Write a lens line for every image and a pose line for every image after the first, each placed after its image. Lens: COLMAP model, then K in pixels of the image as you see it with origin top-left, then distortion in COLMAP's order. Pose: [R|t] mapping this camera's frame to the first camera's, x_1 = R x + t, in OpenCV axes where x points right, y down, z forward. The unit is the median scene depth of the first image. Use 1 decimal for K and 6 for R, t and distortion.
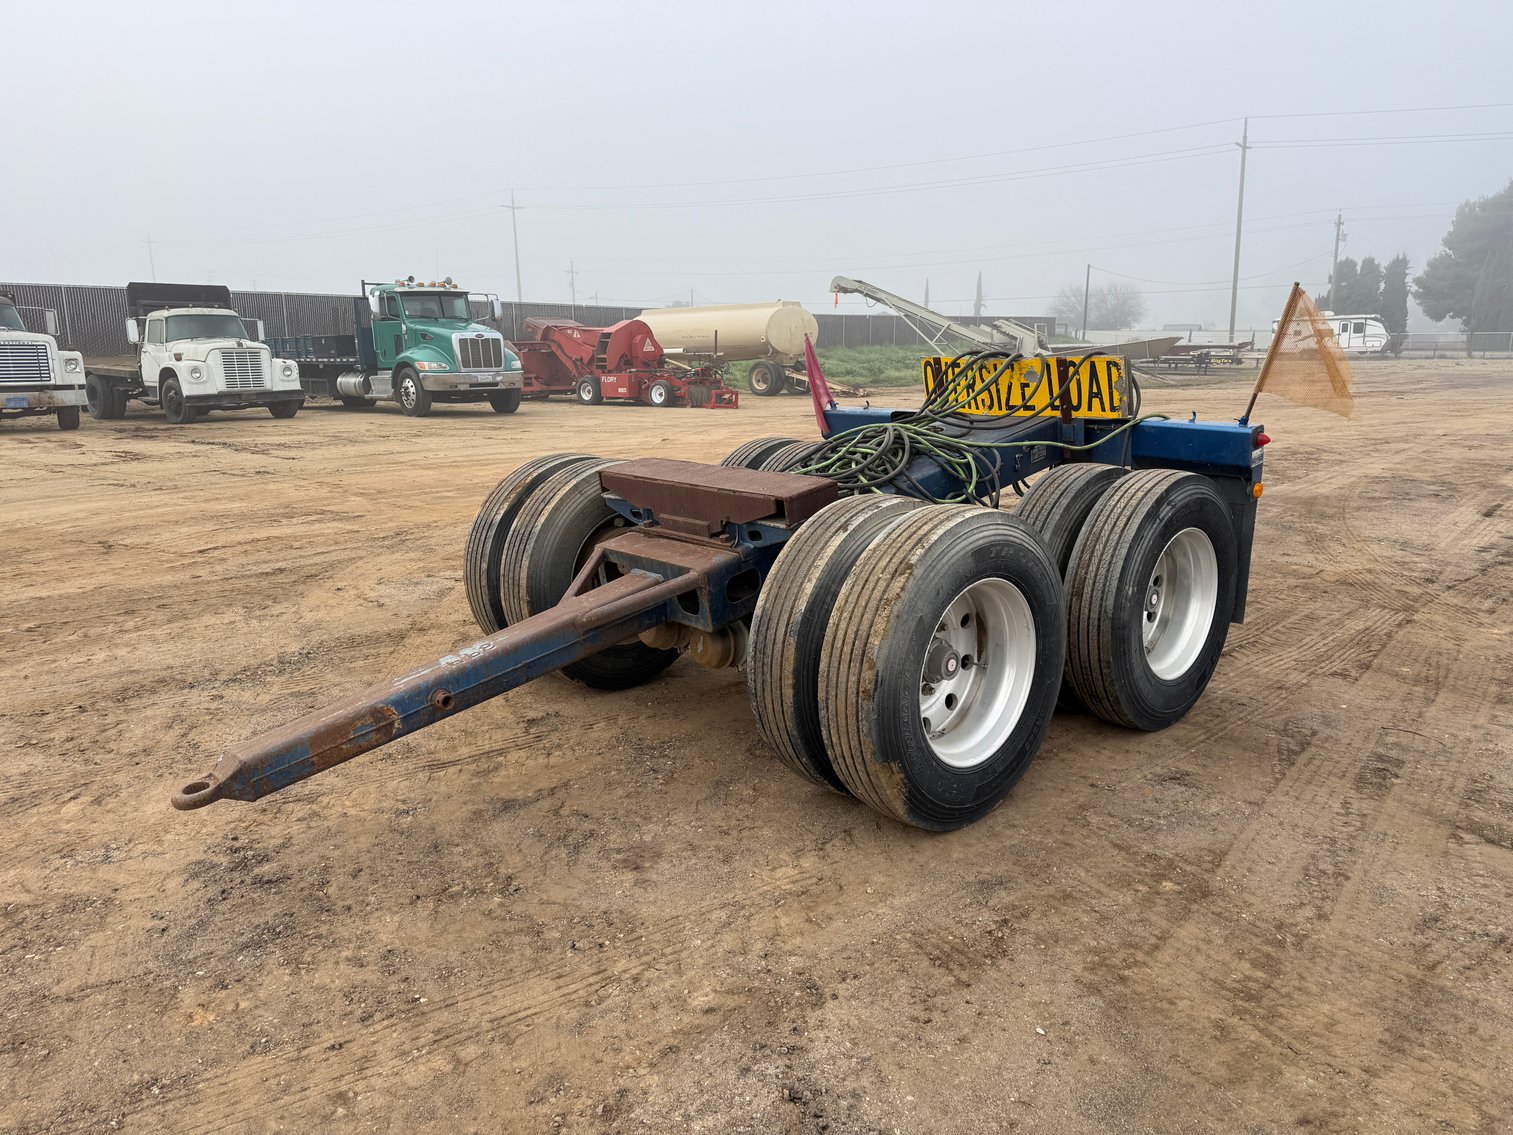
lens RADIAL K [[1080.6, 0, 756.5], [0, 1080.6, 567.5], [0, 0, 1]] dist [-0.002934, -0.006391]
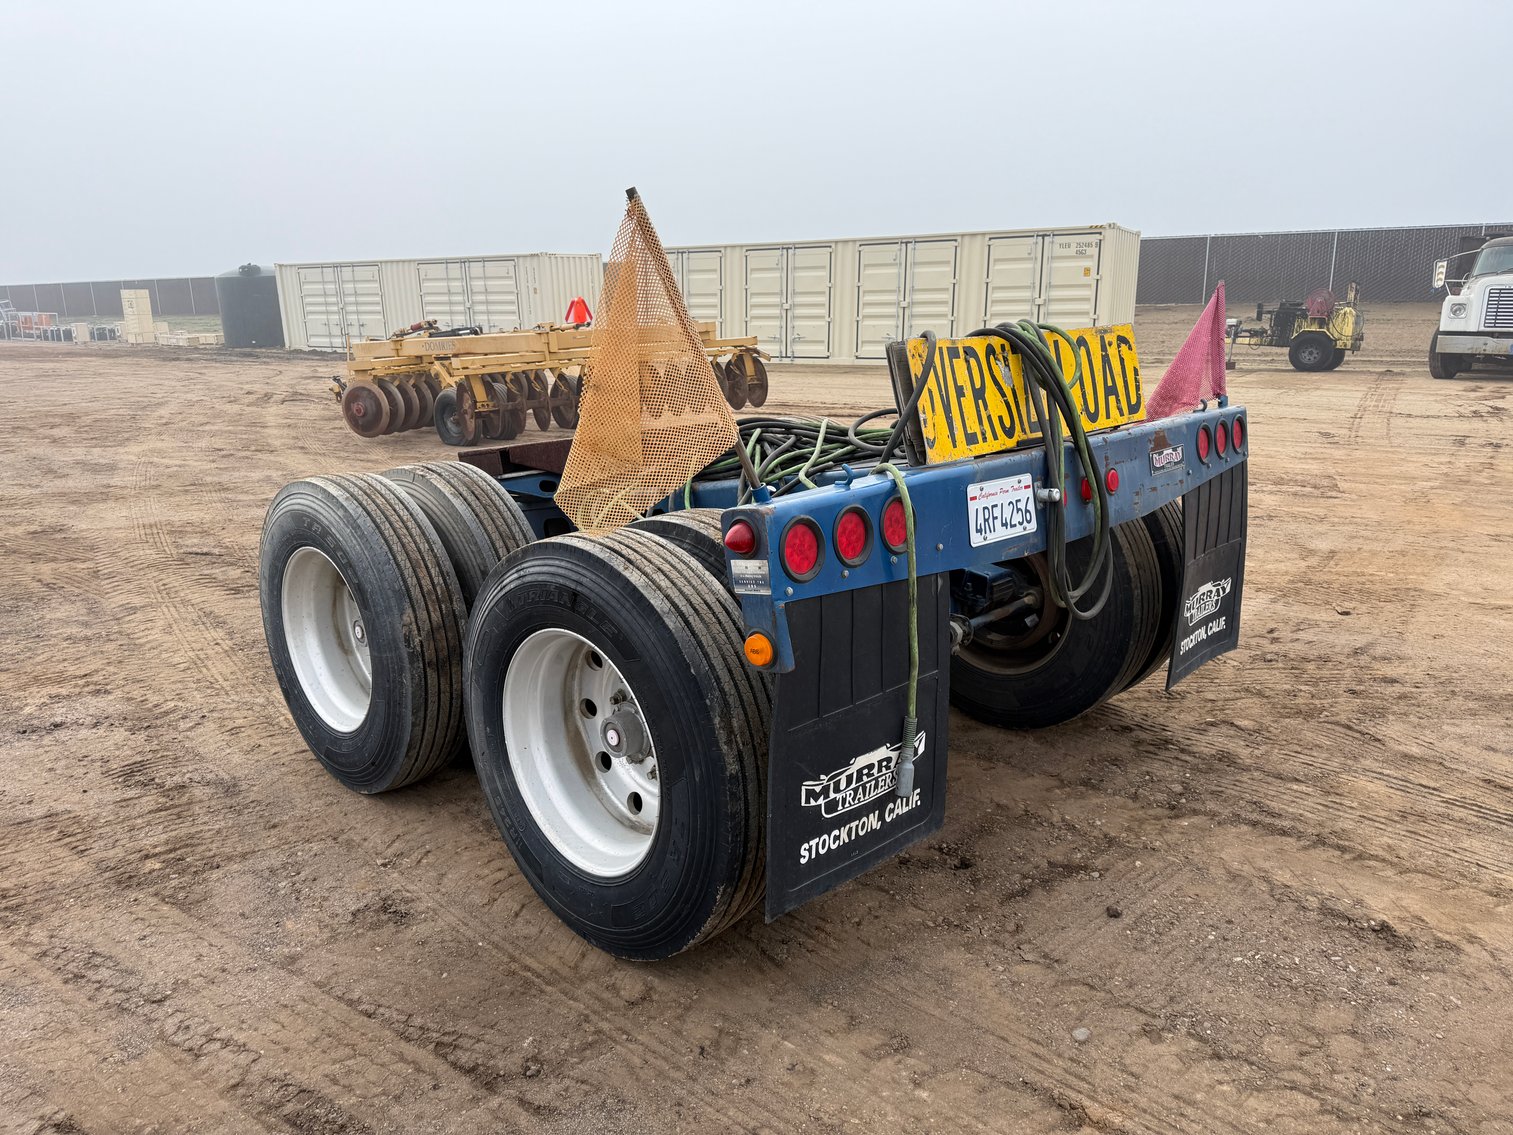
lens RADIAL K [[1080.6, 0, 756.5], [0, 1080.6, 567.5], [0, 0, 1]] dist [-0.002934, -0.006391]
pose [[0.060931, 0.251471, -0.965945, 1.535765], [-0.193020, 0.952445, 0.235780, -0.366113], [0.979301, 0.172080, 0.106572, 1.630770]]
